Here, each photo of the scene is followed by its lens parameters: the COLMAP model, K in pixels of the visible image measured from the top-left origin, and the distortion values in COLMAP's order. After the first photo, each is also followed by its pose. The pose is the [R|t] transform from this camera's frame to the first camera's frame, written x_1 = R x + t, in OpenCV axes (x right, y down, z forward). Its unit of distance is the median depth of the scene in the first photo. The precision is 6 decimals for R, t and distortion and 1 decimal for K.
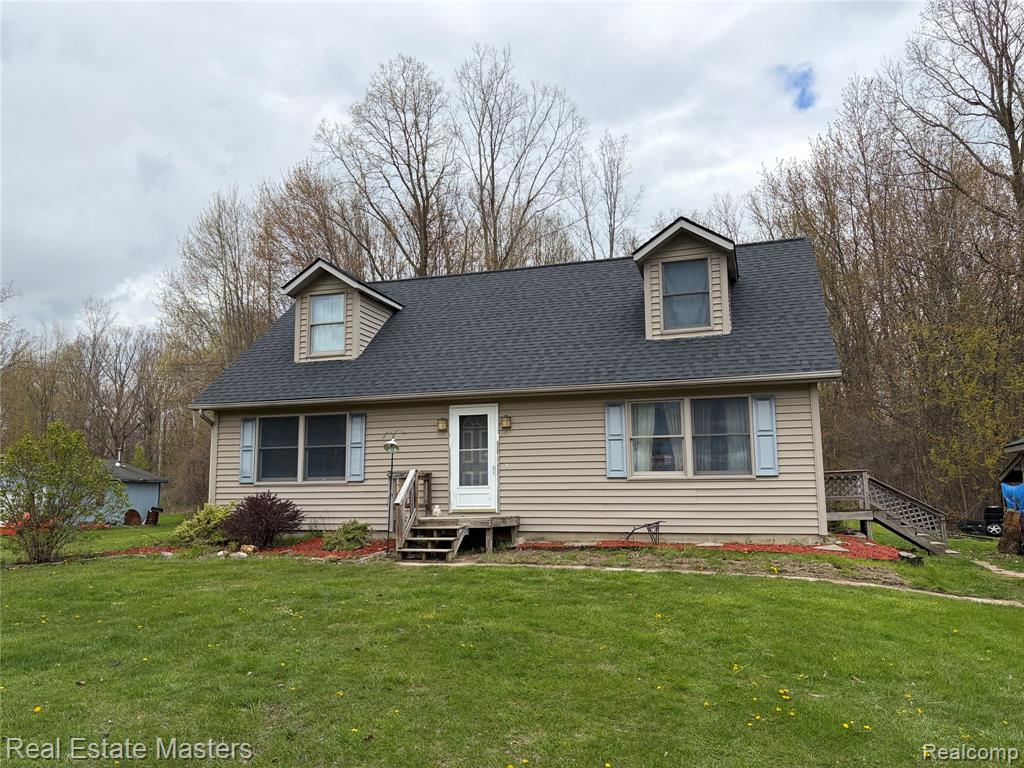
lens RADIAL K [[756.5, 0, 512.0], [0, 756.5, 384.0], [0, 0, 1]] dist [0.113102, -0.162238]
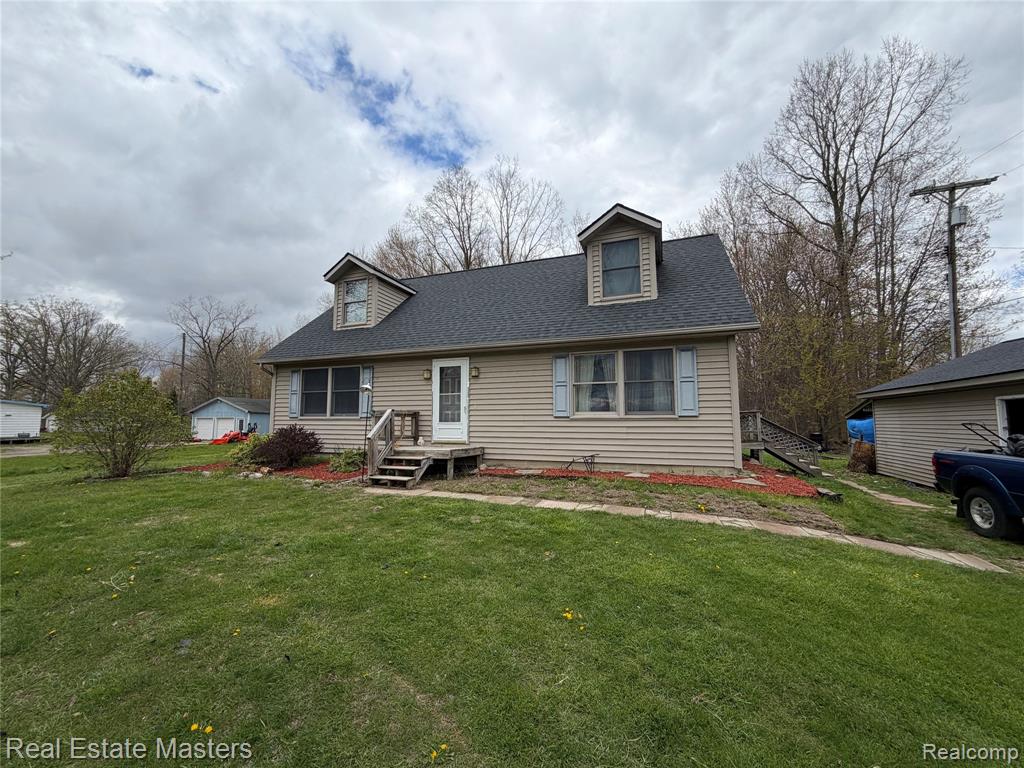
lens RADIAL K [[405.7, 0, 509.9], [0, 405.7, 381.2], [0, 0, 1]] dist [0.000361, -0.000401]
pose [[0.998884, 0.003148, -0.047134, 0.081263], [-0.000994, 0.998957, 0.045657, 0.034916], [0.047229, -0.045559, 0.997845, 0.331931]]
